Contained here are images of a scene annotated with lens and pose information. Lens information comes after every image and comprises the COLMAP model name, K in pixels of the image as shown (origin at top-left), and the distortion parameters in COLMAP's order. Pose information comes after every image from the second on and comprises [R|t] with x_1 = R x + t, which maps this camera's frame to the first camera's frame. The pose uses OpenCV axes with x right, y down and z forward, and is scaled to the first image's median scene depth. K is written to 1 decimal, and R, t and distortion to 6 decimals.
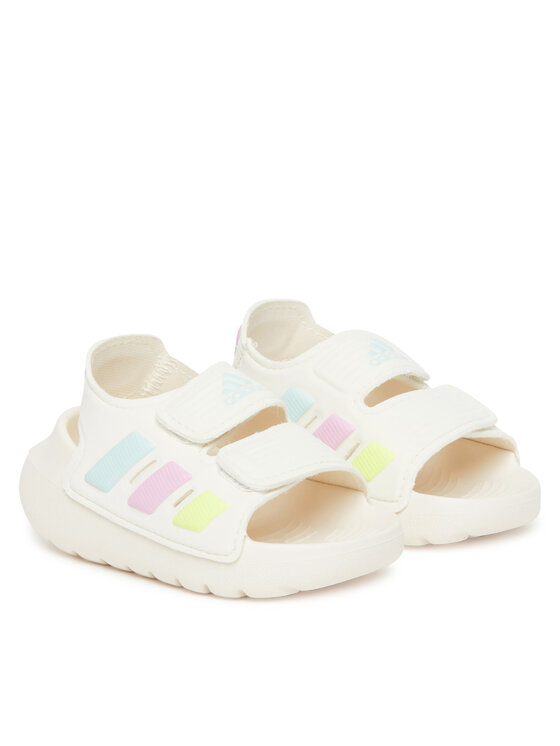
lens RADIAL K [[2684.2, 0, 280.0], [0, 2684.2, 373.0], [0, 0, 1]] dist [1.448820, 0.325241]
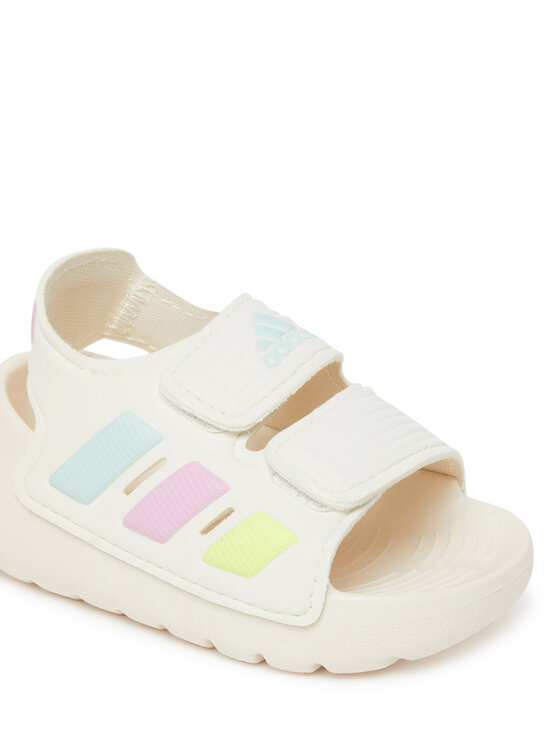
lens RADIAL K [[1920.8, 0, 280.0], [0, 1920.8, 373.0], [0, 0, 1]] dist [0.023089, -0.049369]
pose [[0.989670, -0.036576, 0.138619, -0.081839], [0.022117, 0.994285, 0.104447, -0.035167], [-0.141647, -0.100302, 0.984823, 0.546598]]
